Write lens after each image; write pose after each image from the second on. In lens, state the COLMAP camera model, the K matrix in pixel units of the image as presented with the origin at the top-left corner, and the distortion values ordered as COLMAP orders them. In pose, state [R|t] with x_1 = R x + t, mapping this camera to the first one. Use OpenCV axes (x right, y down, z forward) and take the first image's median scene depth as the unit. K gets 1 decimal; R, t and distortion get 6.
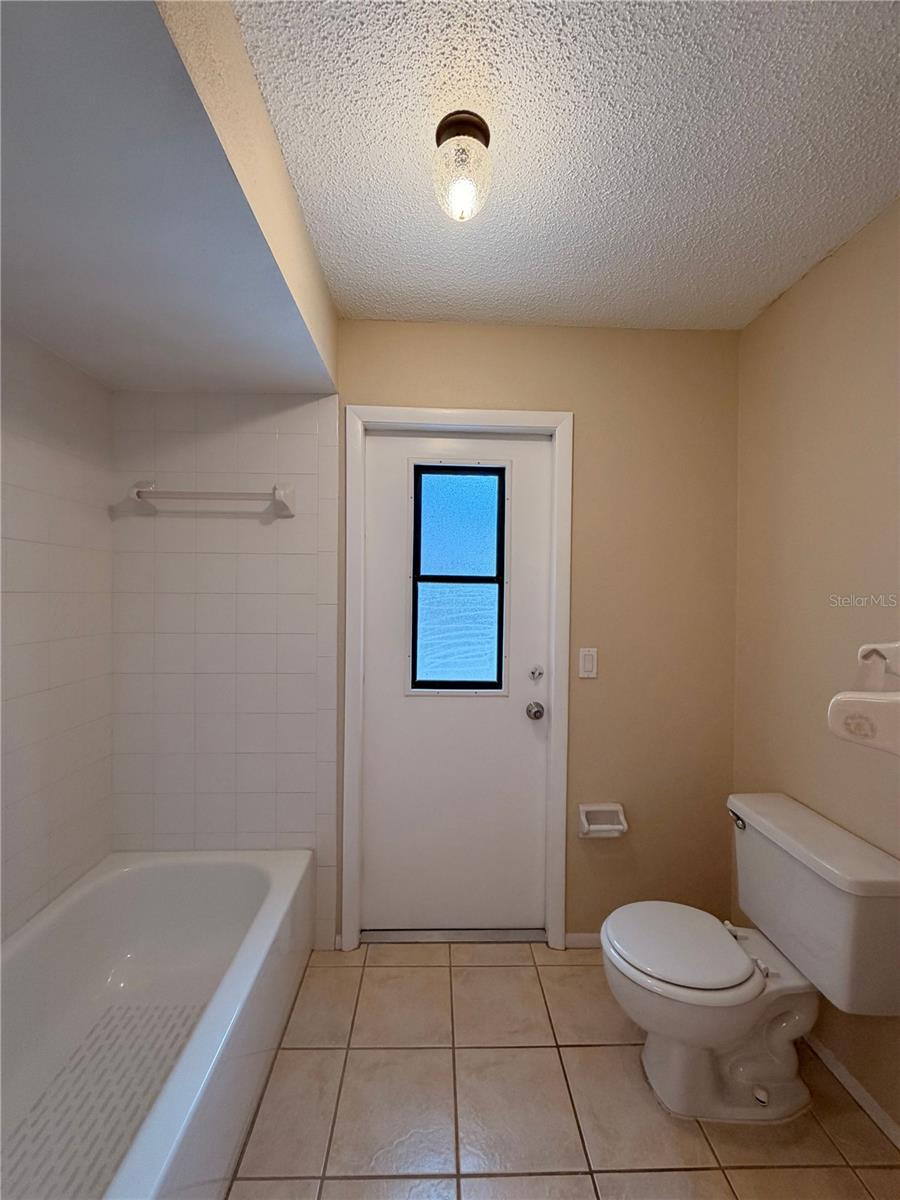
lens RADIAL K [[479.6, 0, 447.3], [0, 479.6, 601.3], [0, 0, 1]] dist [-0.001187, 0.001198]
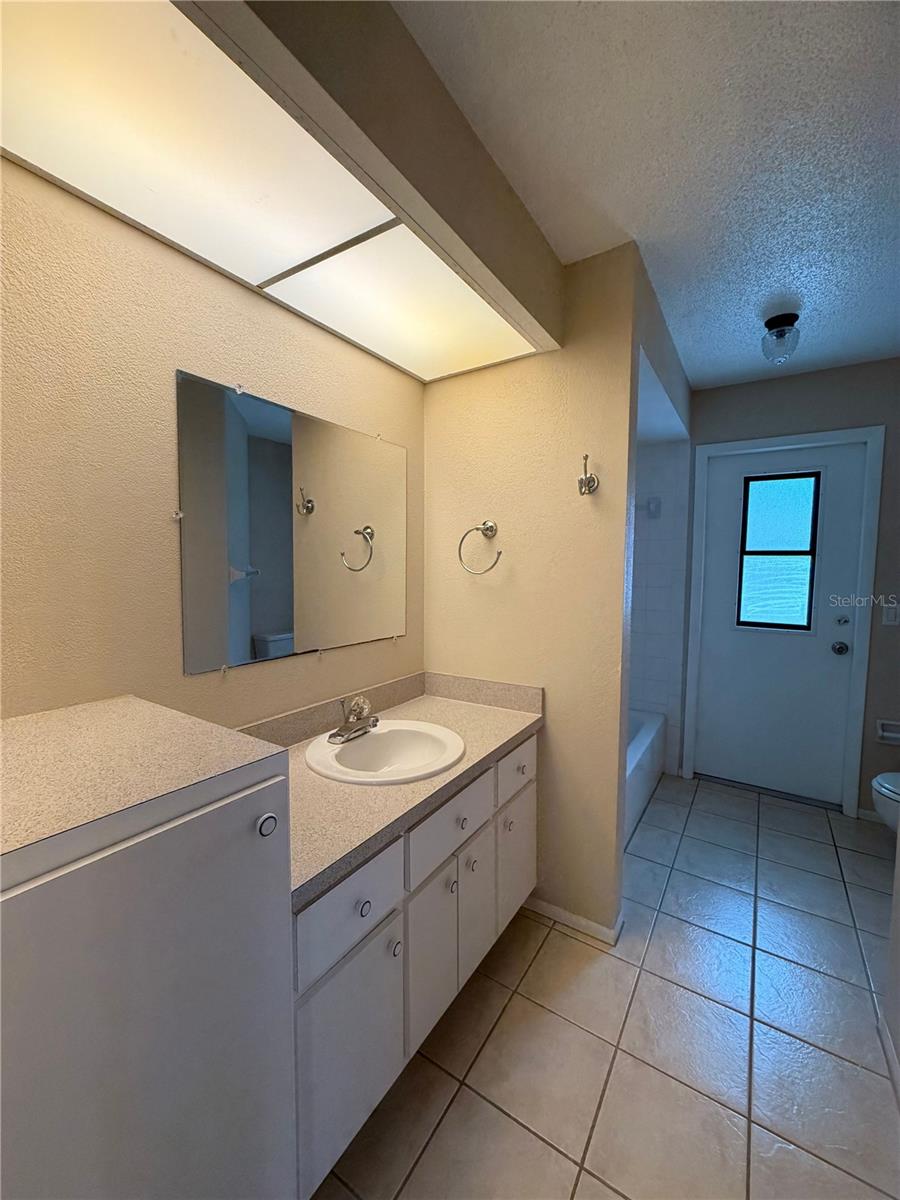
lens RADIAL K [[479.6, 0, 451.6], [0, 479.6, 596.5], [0, 0, 1]] dist [-0.001187, 0.001198]
pose [[0.820254, 0.034759, -0.570943, 0.049864], [0.002363, 0.997937, 0.064150, -0.010243], [0.571995, -0.053968, 0.818480, -0.754024]]
